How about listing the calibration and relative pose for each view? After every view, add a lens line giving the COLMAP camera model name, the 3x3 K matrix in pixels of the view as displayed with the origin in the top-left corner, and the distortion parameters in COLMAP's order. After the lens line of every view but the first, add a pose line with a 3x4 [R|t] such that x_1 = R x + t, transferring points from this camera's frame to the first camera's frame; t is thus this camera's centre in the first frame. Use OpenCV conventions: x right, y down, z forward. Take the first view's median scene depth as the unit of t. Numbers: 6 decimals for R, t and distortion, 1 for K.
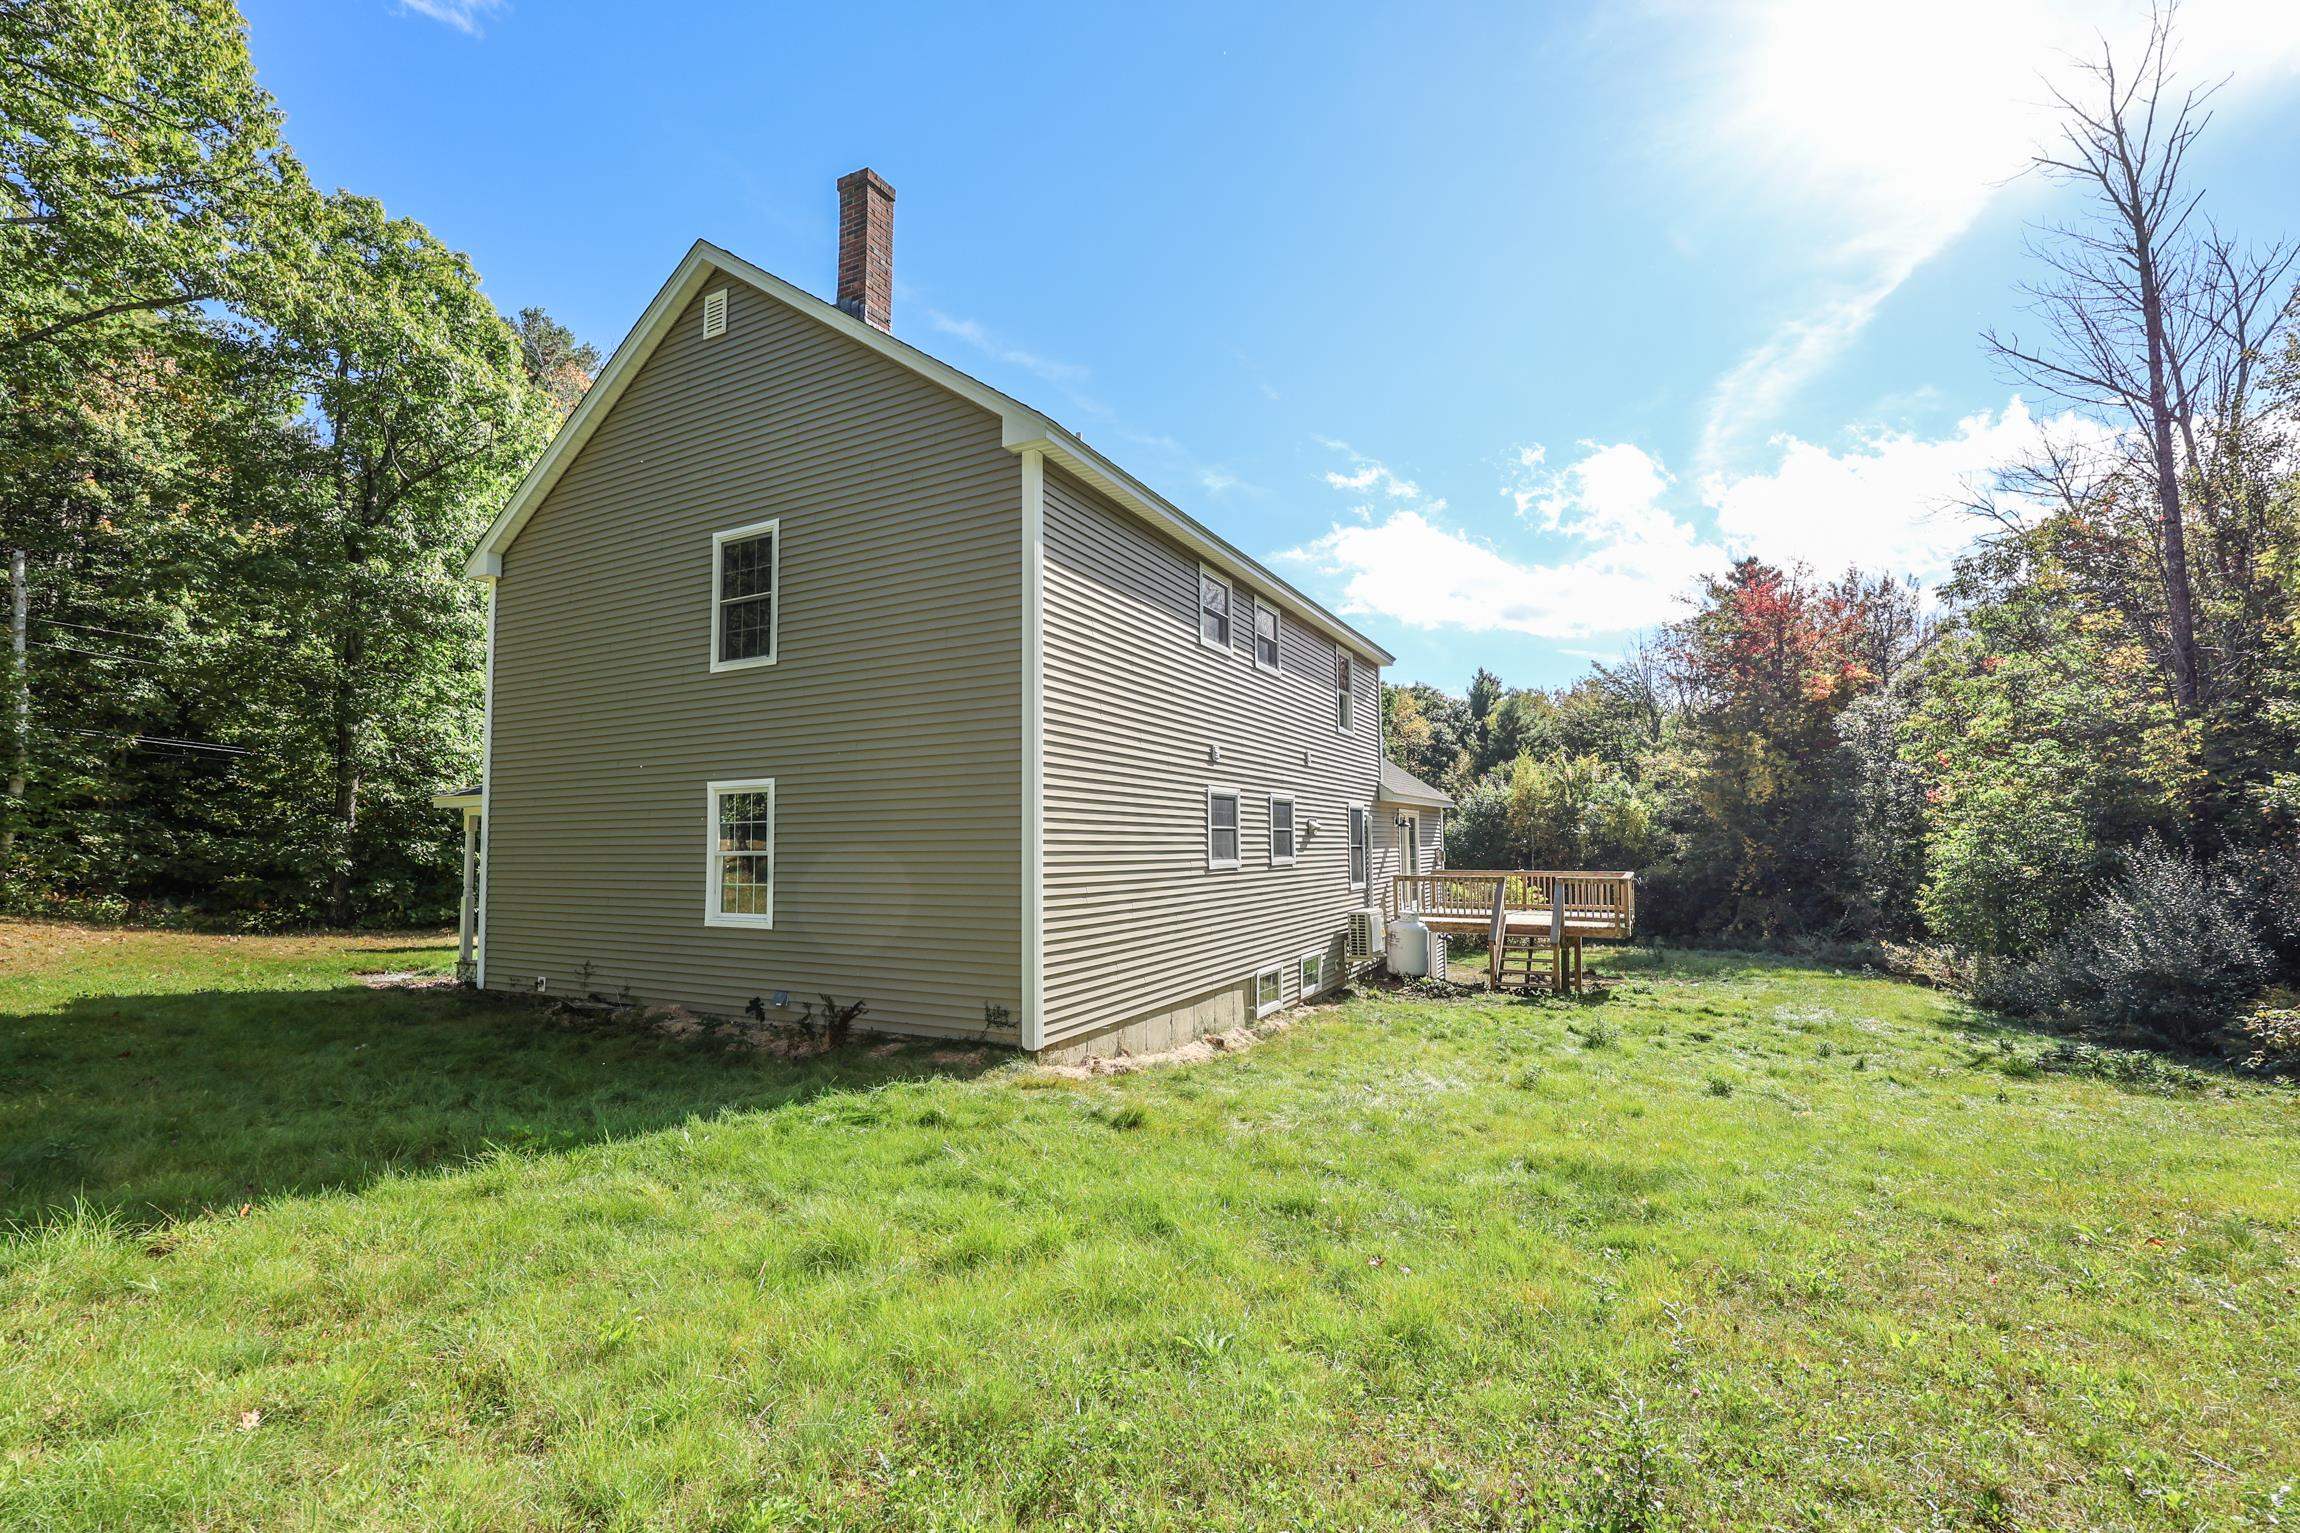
lens RADIAL K [[958.7, 0, 1147.7], [0, 958.7, 787.4], [0, 0, 1]] dist [-0.009335, -0.000136]
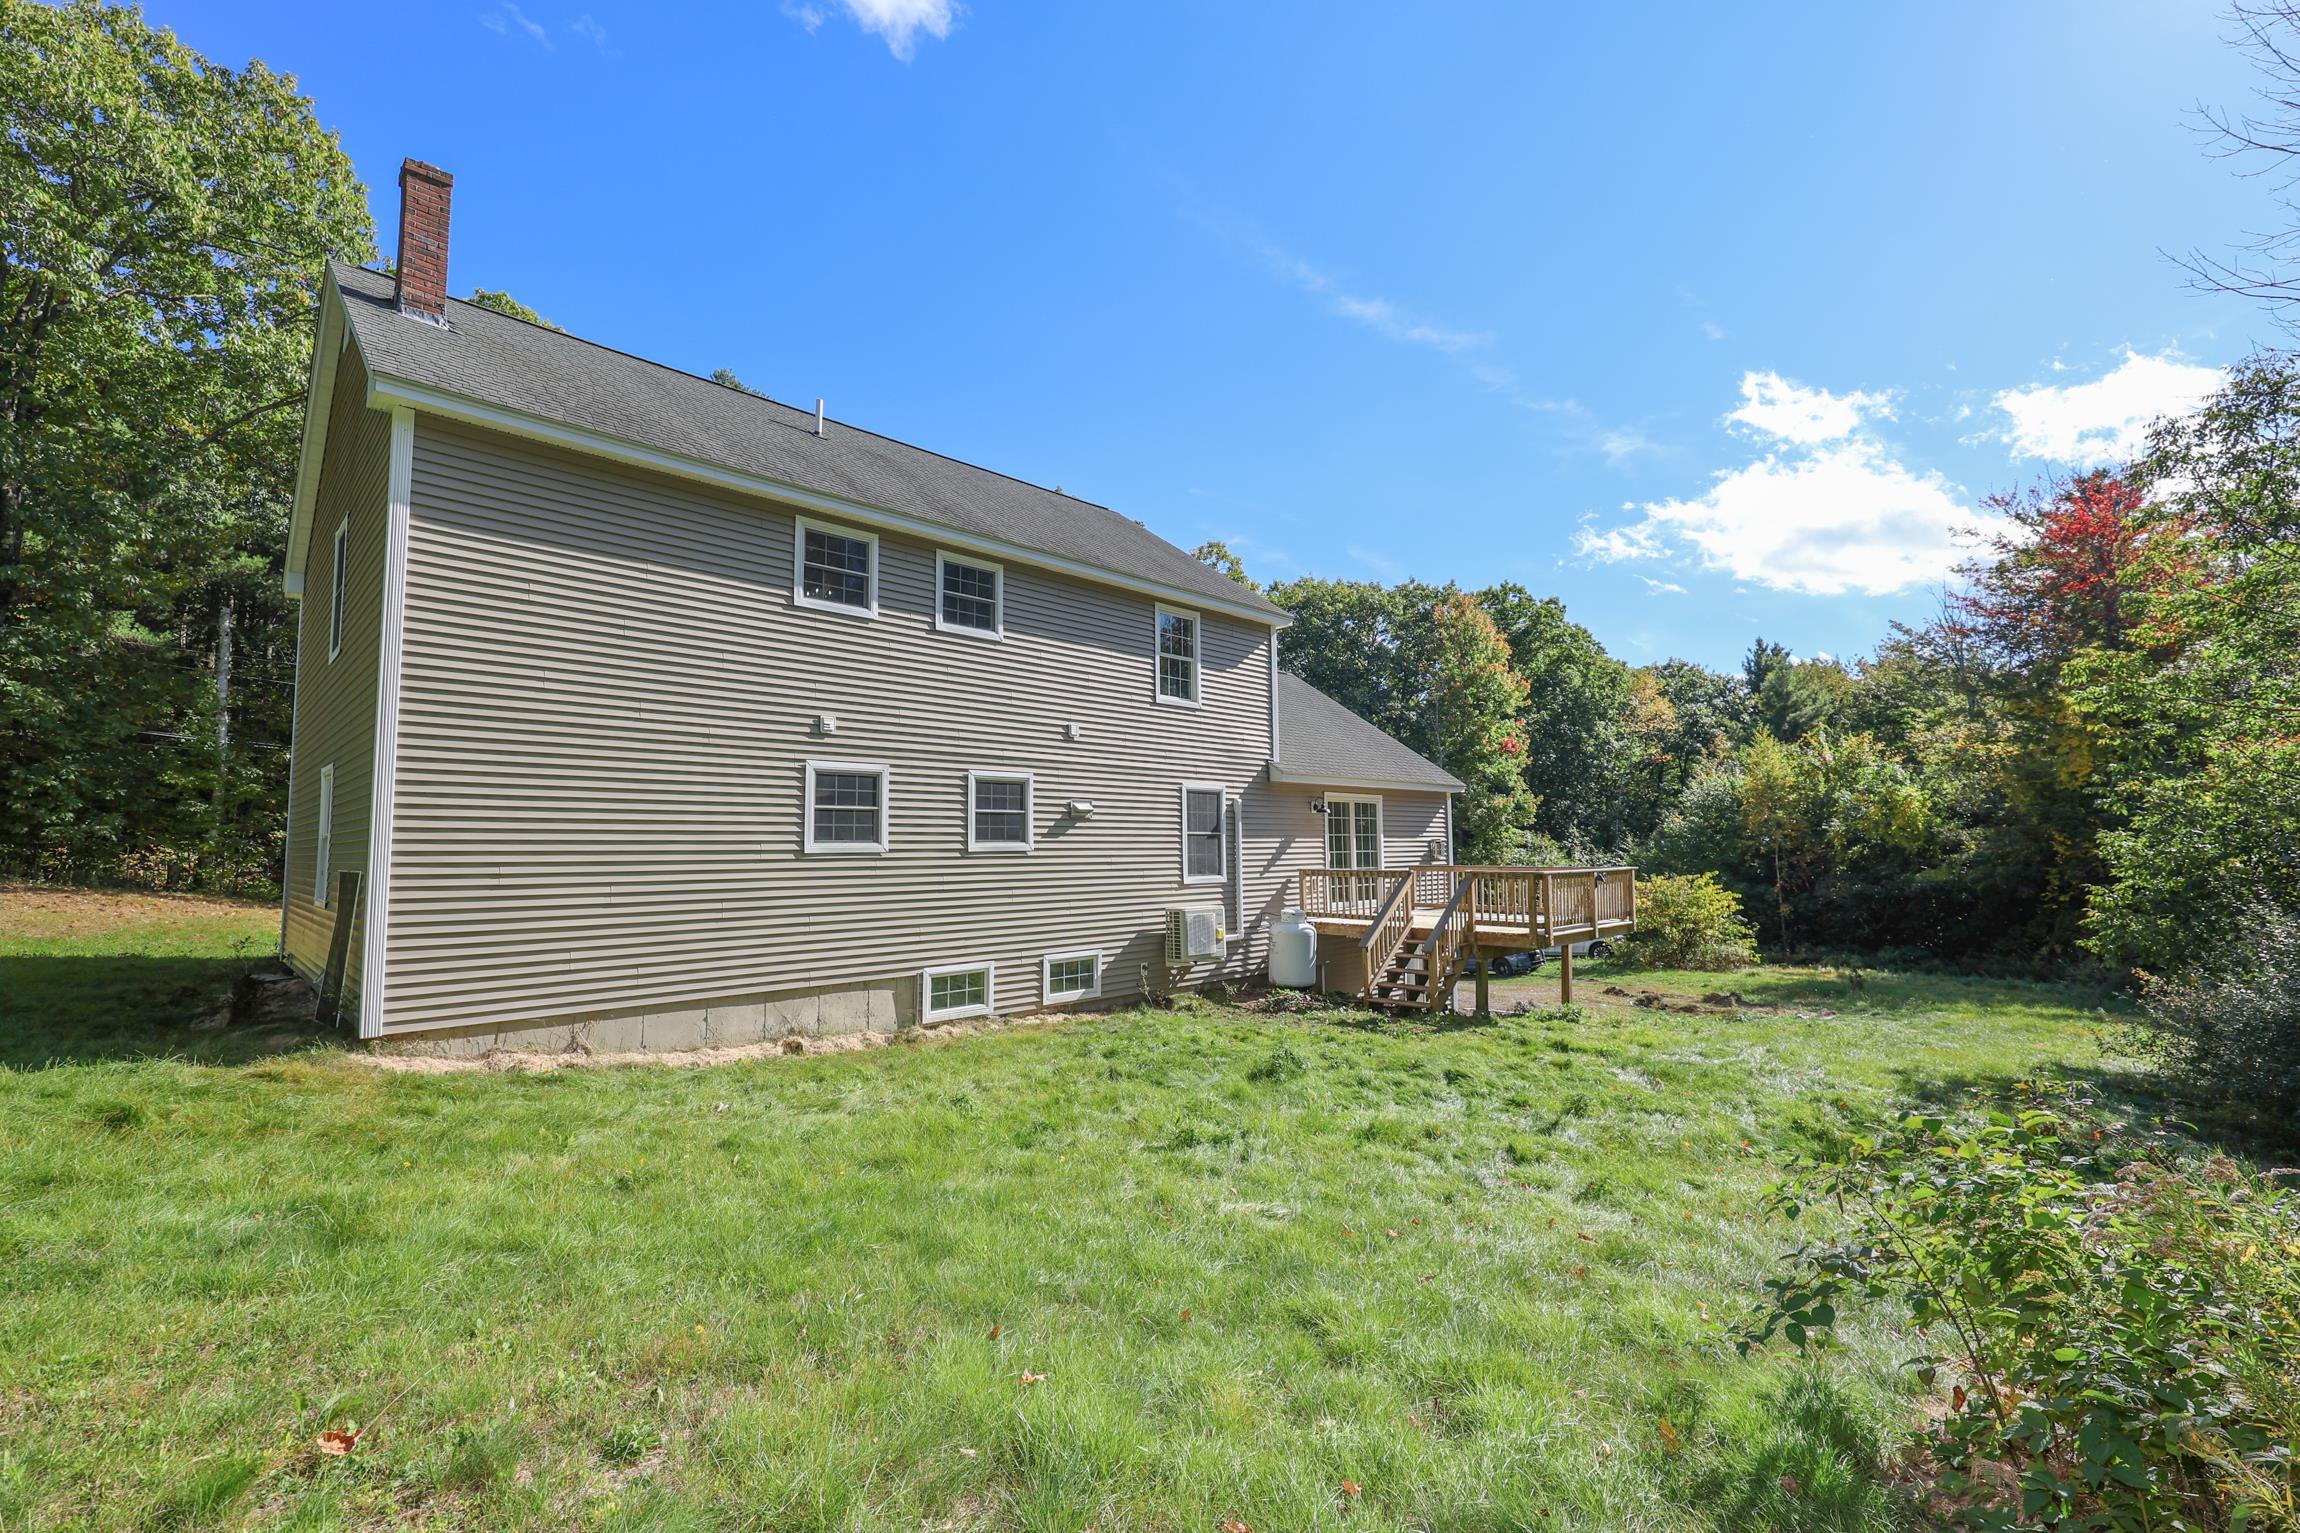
lens RADIAL K [[943.4, 0, 1140.6], [0, 943.4, 771.5], [0, 0, 1]] dist [-0.001117, -0.000309]
pose [[0.953506, -0.022754, -0.300514, 0.442244], [0.016967, 0.999617, -0.021852, 0.023465], [0.300896, 0.015737, 0.953527, 0.173097]]
